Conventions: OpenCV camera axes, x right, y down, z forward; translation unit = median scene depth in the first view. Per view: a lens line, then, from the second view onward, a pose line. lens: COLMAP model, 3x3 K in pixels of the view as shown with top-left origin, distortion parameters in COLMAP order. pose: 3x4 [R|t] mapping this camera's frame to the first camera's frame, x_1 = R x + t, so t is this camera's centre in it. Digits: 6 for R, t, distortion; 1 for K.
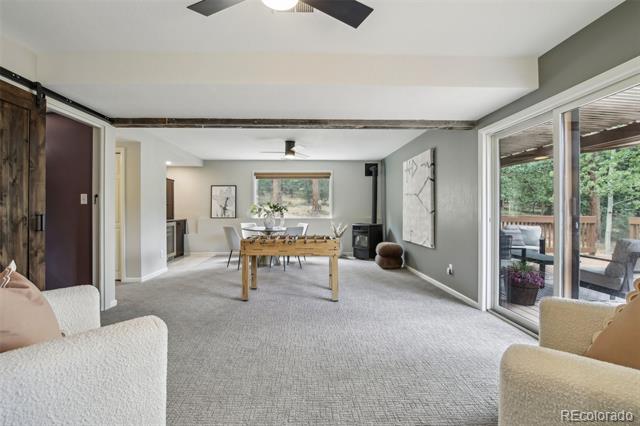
lens RADIAL K [[279.4, 0, 316.9], [0, 279.4, 213.0], [0, 0, 1]] dist [-0.001416, 0.000130]
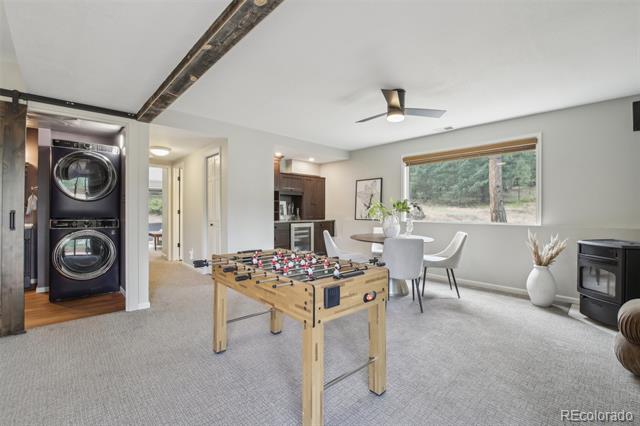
lens RADIAL K [[279.4, 0, 316.8], [0, 279.4, 211.4], [0, 0, 1]] dist [-0.001416, 0.000130]
pose [[0.656776, 0.002814, -0.754081, 0.186073], [-0.007847, 0.999964, -0.003103, -0.001660], [0.754045, 0.007956, 0.656774, 0.376214]]
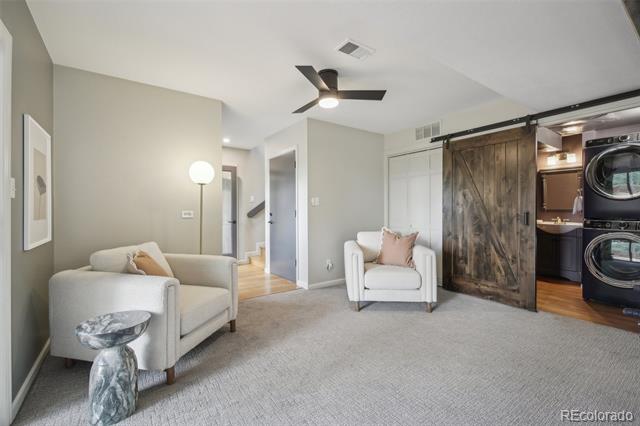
lens RADIAL K [[279.4, 0, 315.3], [0, 279.4, 213.7], [0, 0, 1]] dist [-0.001416, 0.000130]
pose [[-0.839683, 0.001216, -0.543076, 0.193229], [0.000039, 0.999998, 0.002178, 0.002385], [0.543077, 0.001807, -0.839681, 0.505600]]
